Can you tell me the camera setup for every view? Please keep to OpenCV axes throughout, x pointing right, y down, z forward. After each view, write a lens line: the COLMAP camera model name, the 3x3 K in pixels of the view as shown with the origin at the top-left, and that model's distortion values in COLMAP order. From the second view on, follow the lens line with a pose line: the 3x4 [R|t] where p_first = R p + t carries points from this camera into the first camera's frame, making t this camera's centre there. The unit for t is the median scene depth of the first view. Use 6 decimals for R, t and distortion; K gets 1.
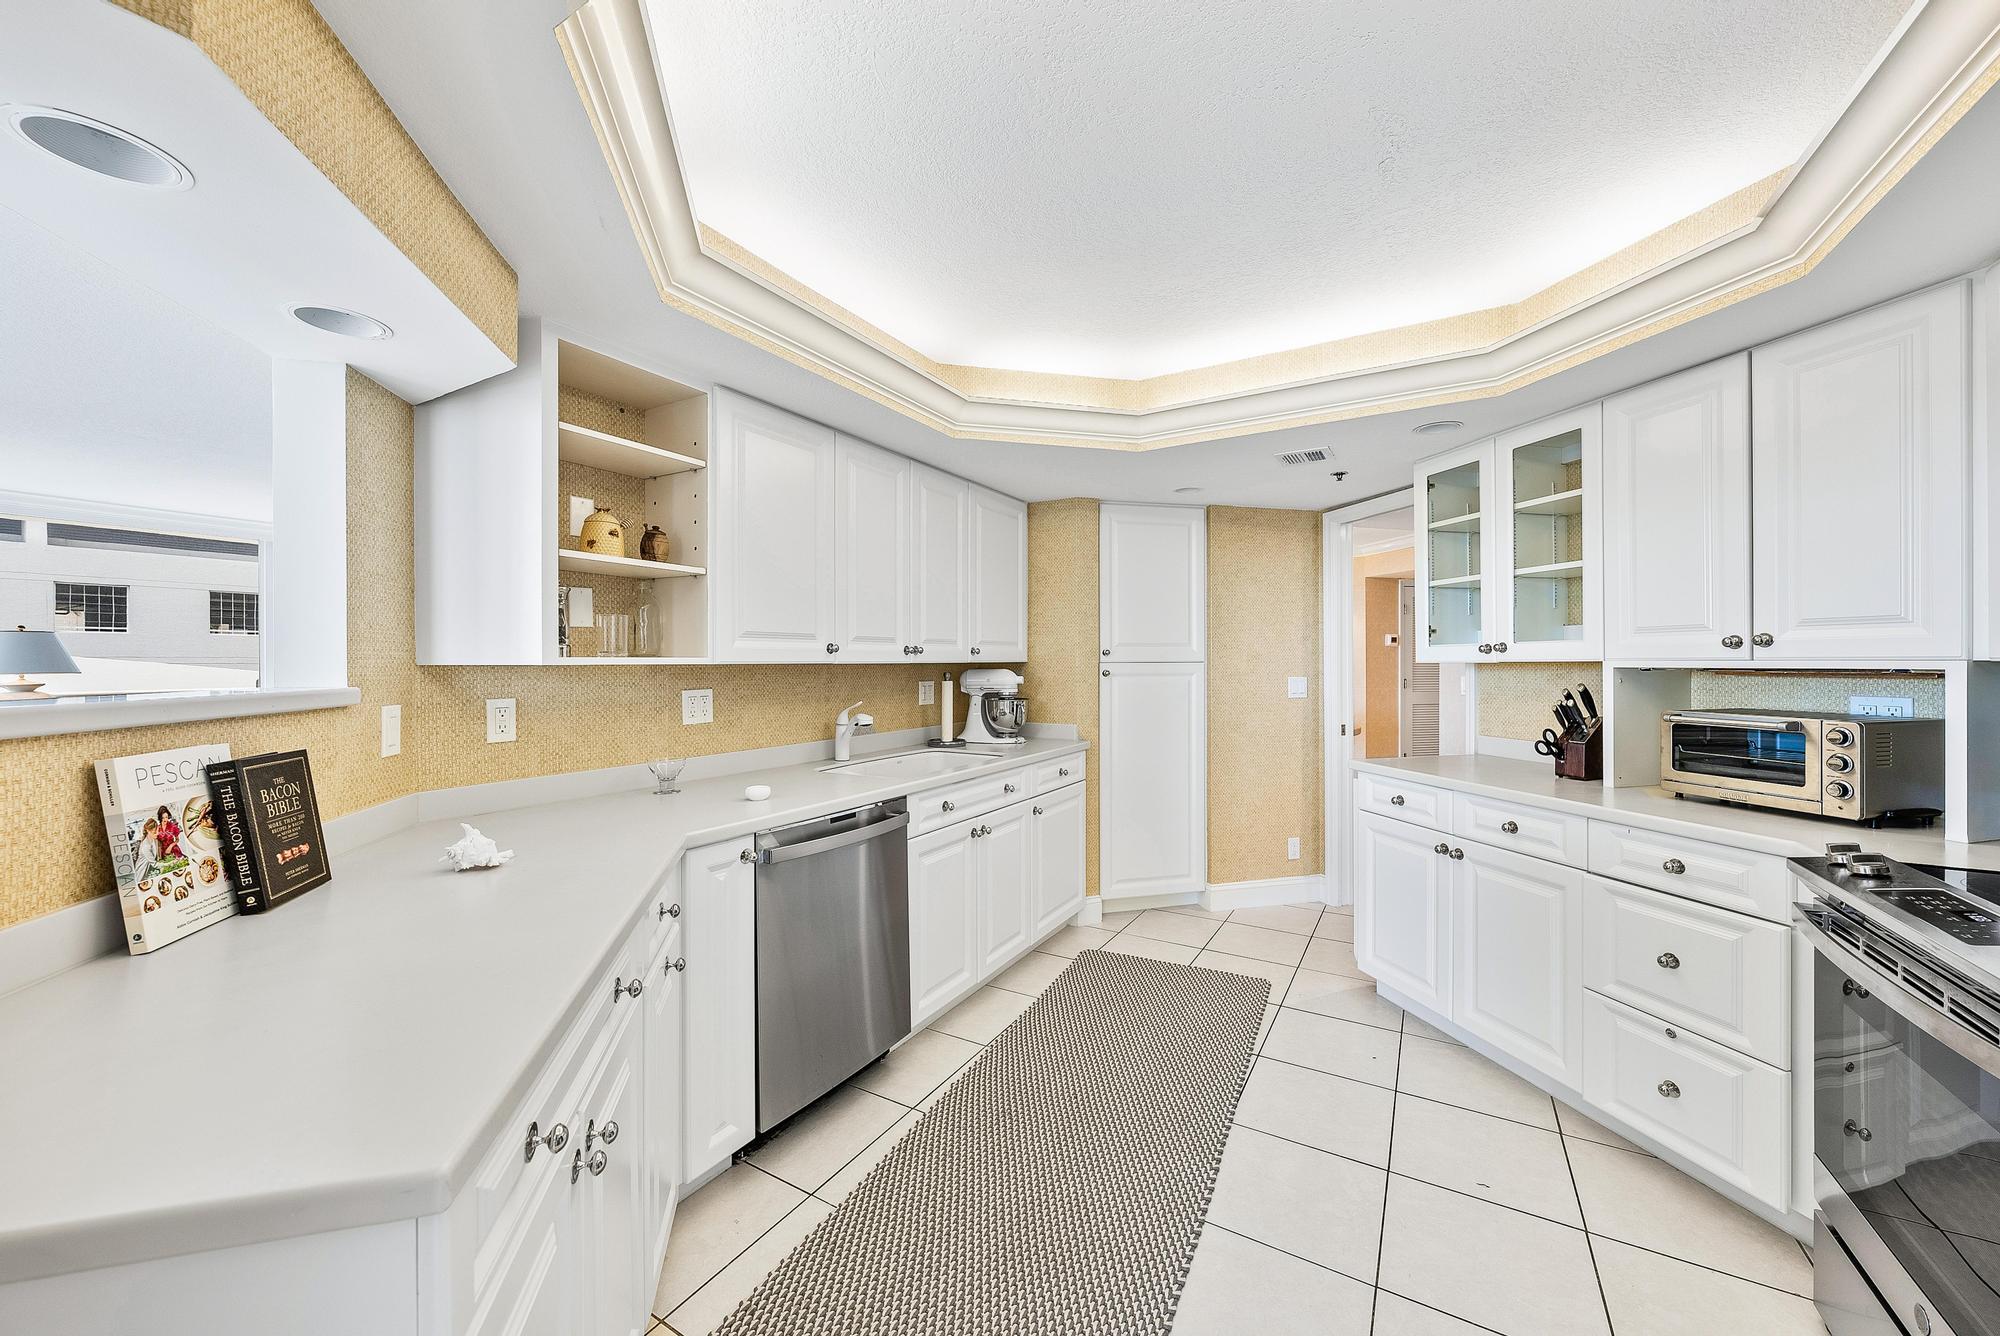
lens RADIAL K [[716.4, 0, 1012.0], [0, 716.4, 660.6], [0, 0, 1]] dist [-0.000582, 0.000035]
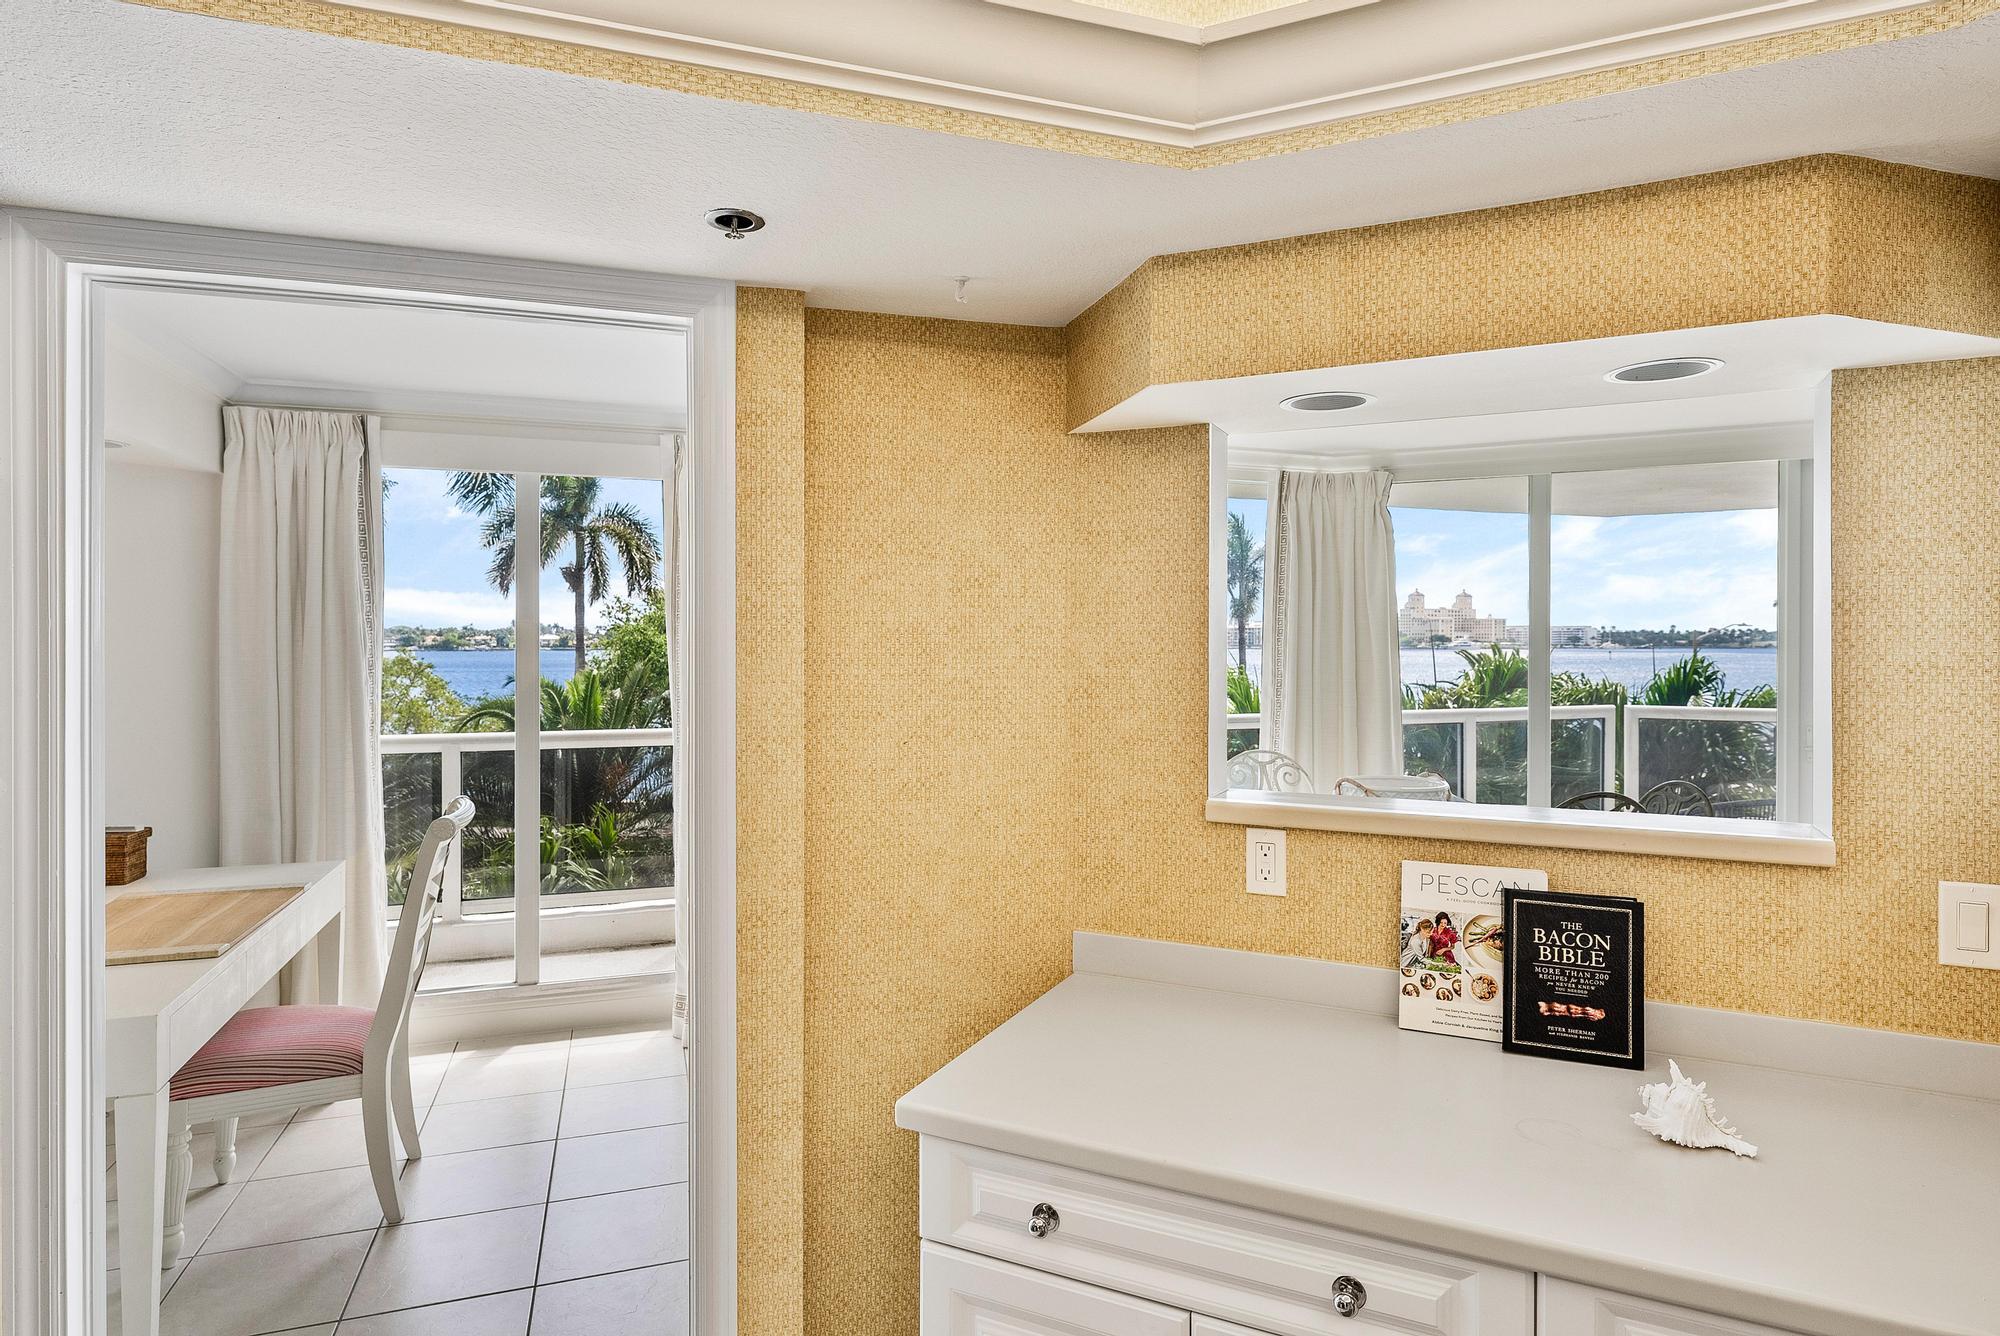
lens RADIAL K [[1090.6, 0, 1008.7], [0, 1090.6, 650.0], [0, 0, 1]] dist [0.018912, -0.000142]
pose [[-0.645852, 0.006459, -0.763435, 0.551858], [-0.001178, 0.999955, 0.009457, -0.217203], [0.763461, 0.007008, -0.645815, 1.517269]]
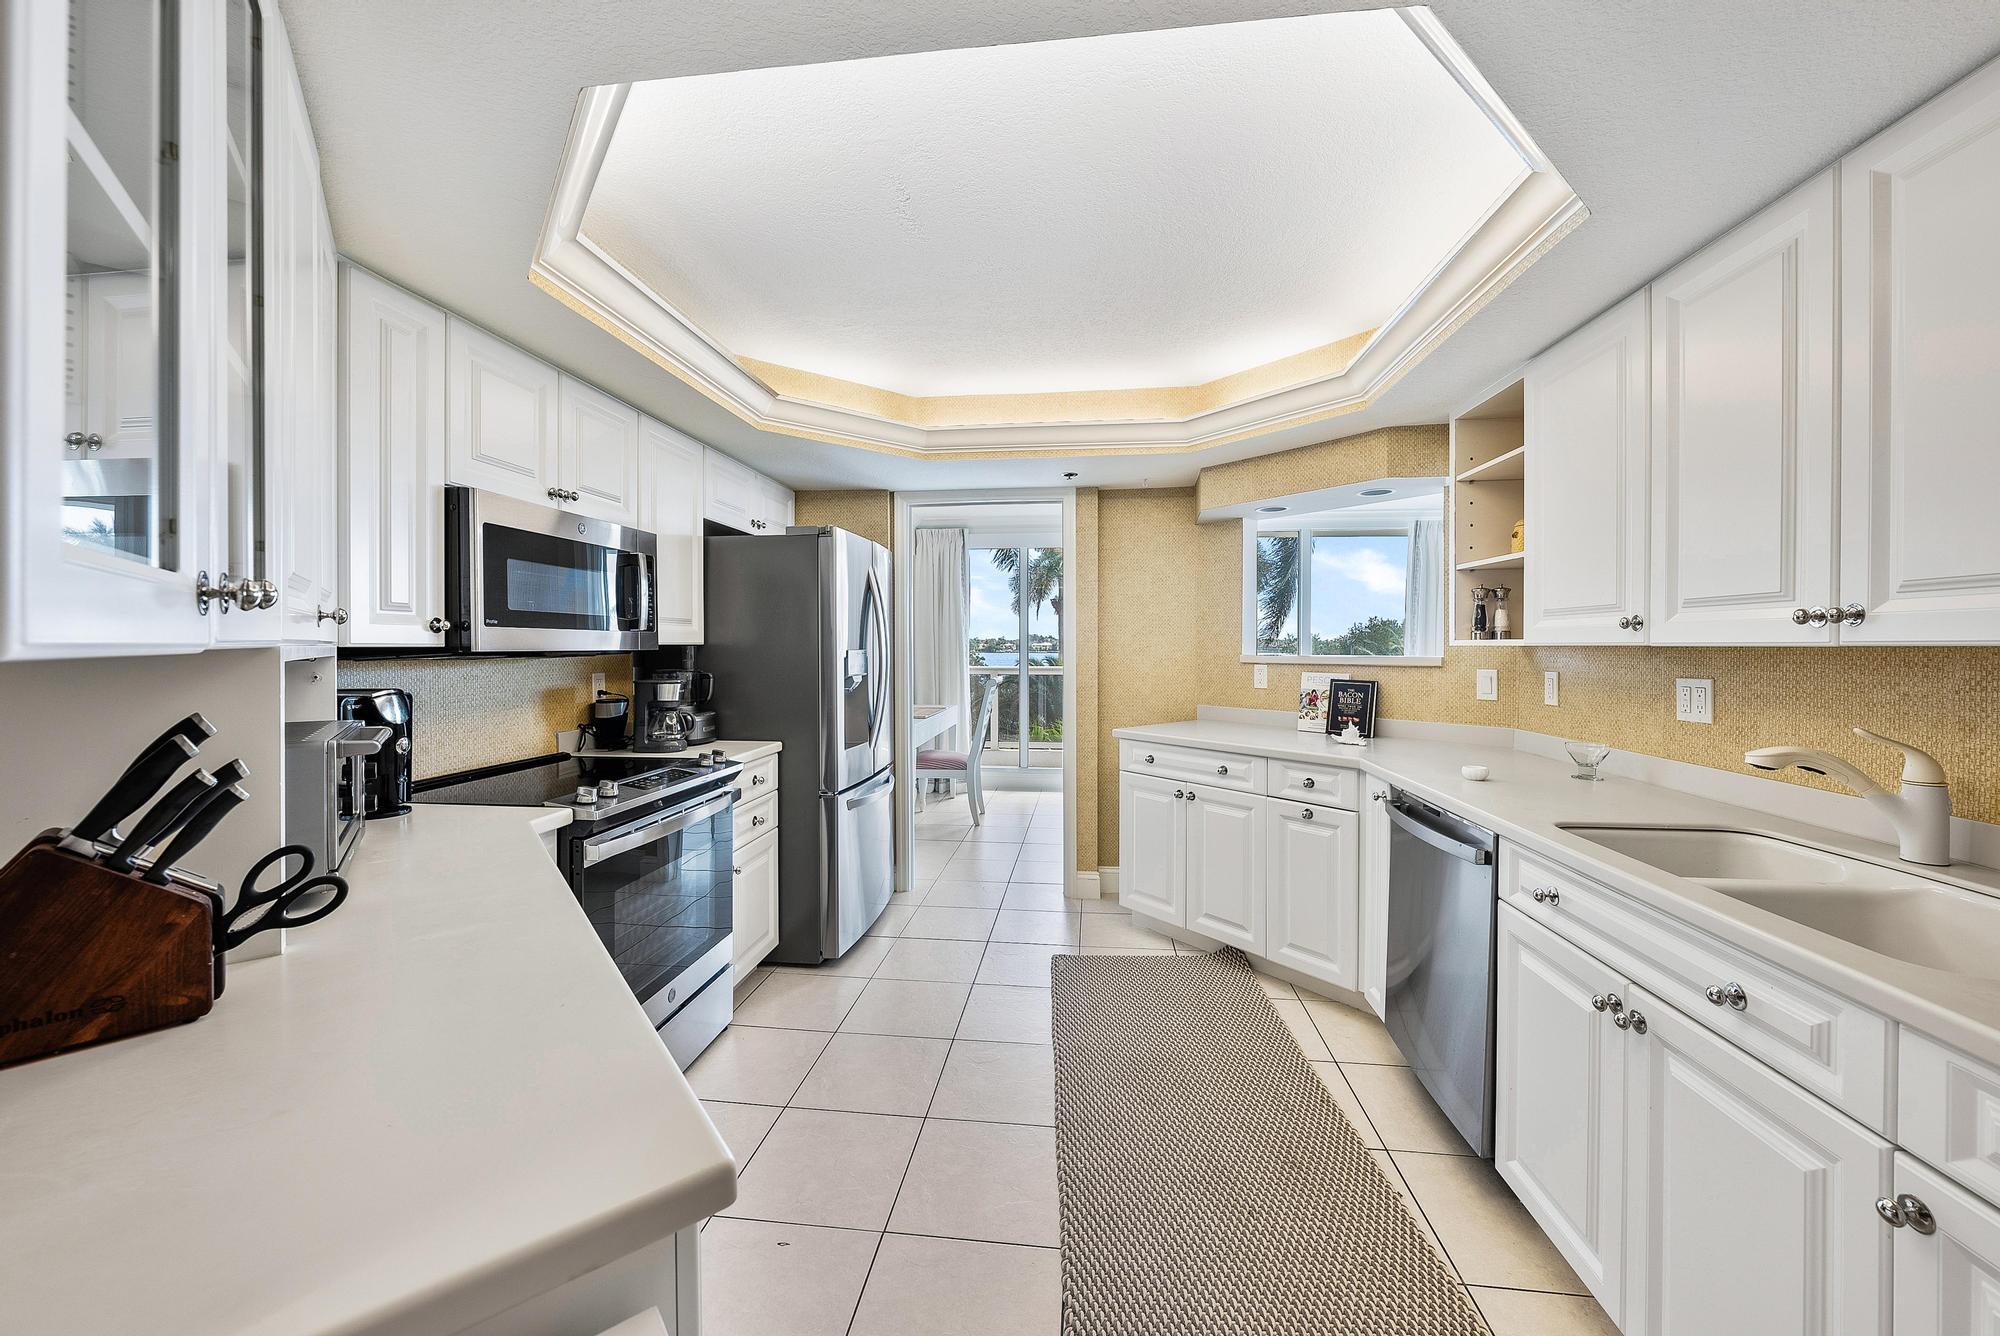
lens RADIAL K [[716.4, 0, 1007.9], [0, 716.4, 654.2], [0, 0, 1]] dist [-0.000582, 0.000035]
pose [[-0.913188, 0.005453, -0.407502, 1.268842], [0.000380, 0.999921, 0.012529, 0.006987], [0.407538, 0.011286, -0.913118, 3.174306]]
